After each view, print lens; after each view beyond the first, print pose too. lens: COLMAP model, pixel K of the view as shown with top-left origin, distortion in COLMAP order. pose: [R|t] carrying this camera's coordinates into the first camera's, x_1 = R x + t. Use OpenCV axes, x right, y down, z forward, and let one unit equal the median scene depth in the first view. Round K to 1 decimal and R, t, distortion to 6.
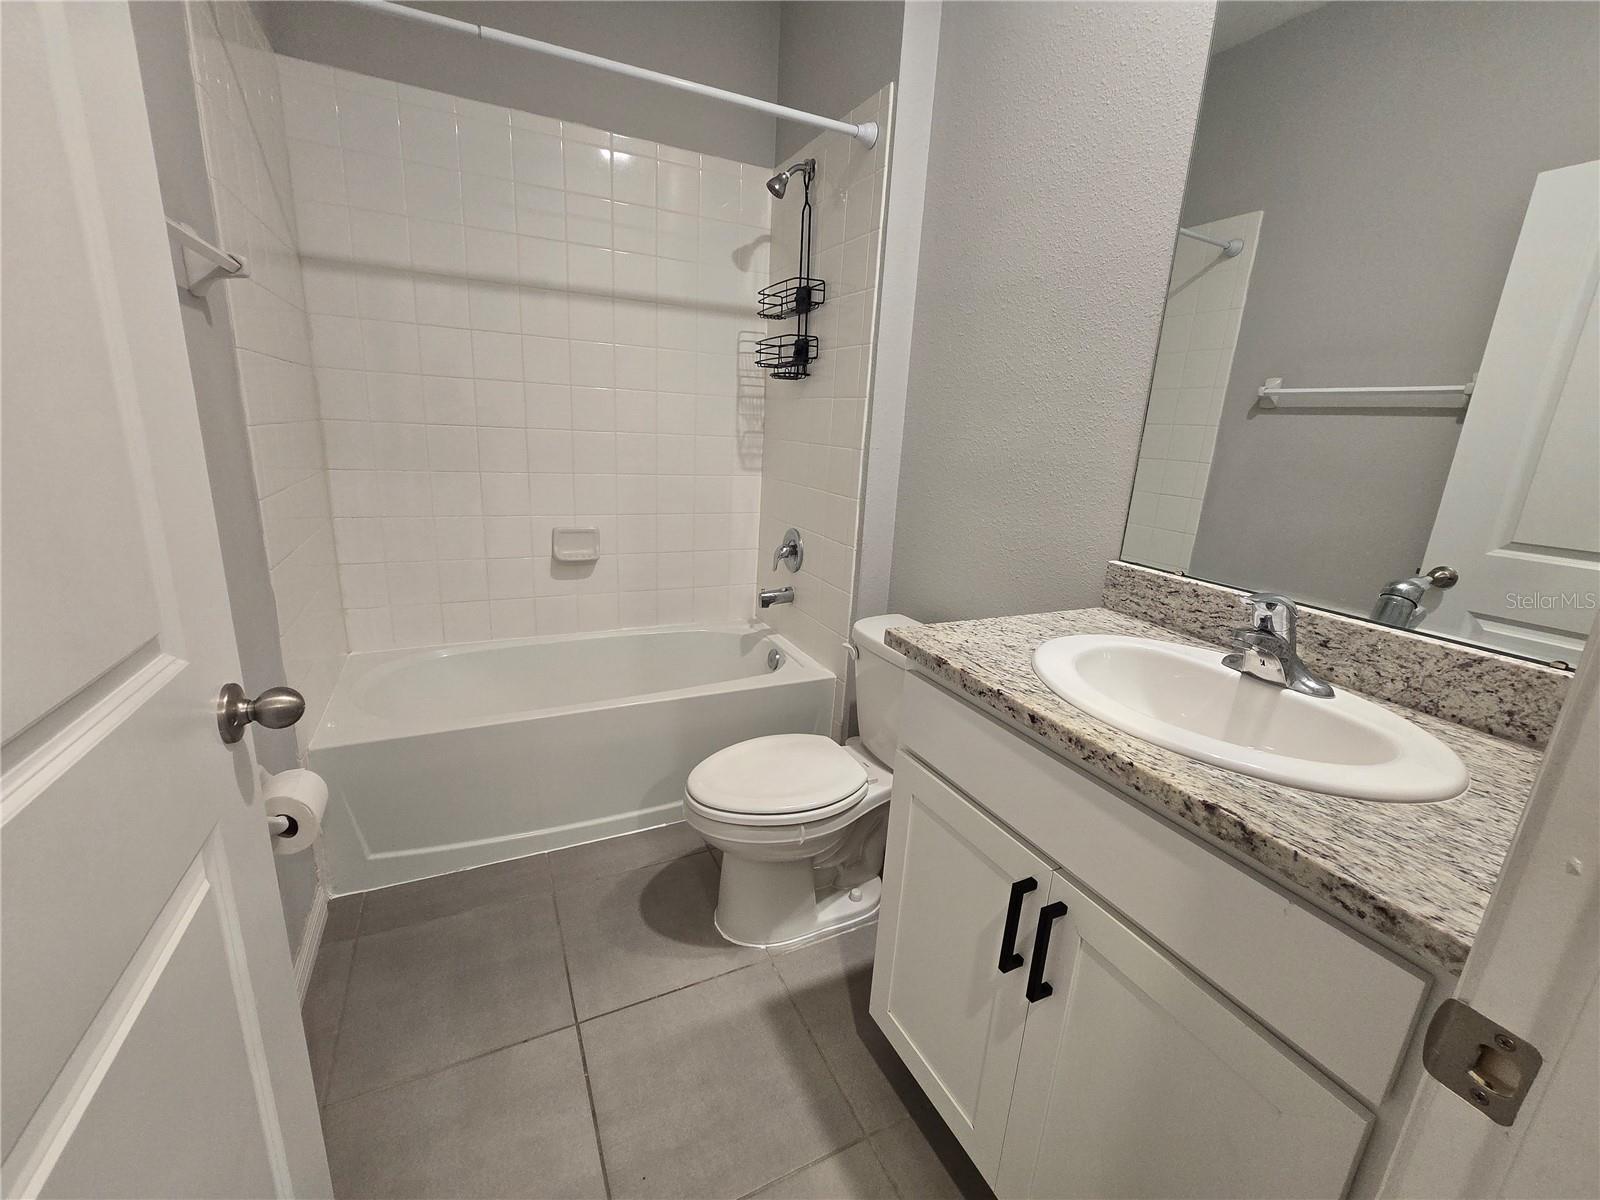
lens RADIAL K [[655.0, 0, 796.6], [0, 655.0, 584.1], [0, 0, 1]] dist [-0.004354, 0.000487]
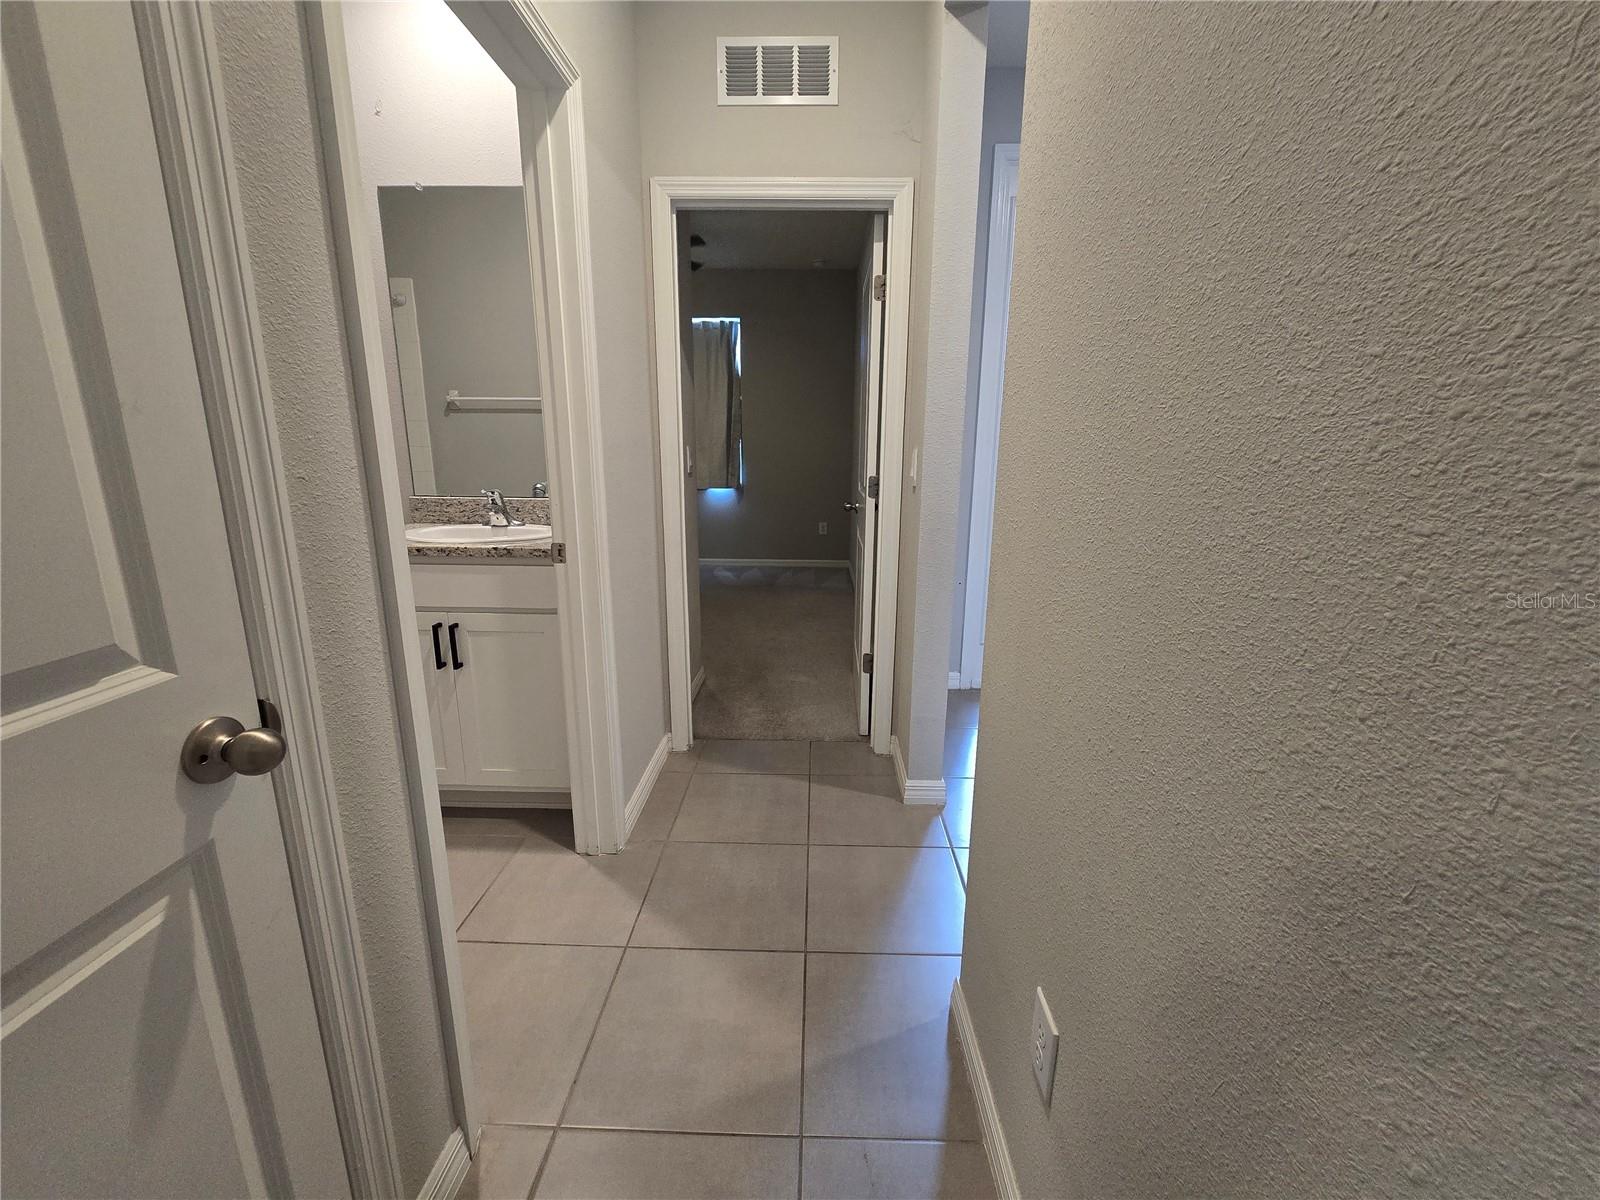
lens RADIAL K [[655.0, 0, 789.8], [0, 655.0, 590.1], [0, 0, 1]] dist [-0.004354, 0.000487]
pose [[0.468113, -0.246231, 0.848670, -0.804312], [0.237815, 0.960065, 0.147375, 0.251161], [-0.851066, 0.132838, 0.507976, -0.994222]]
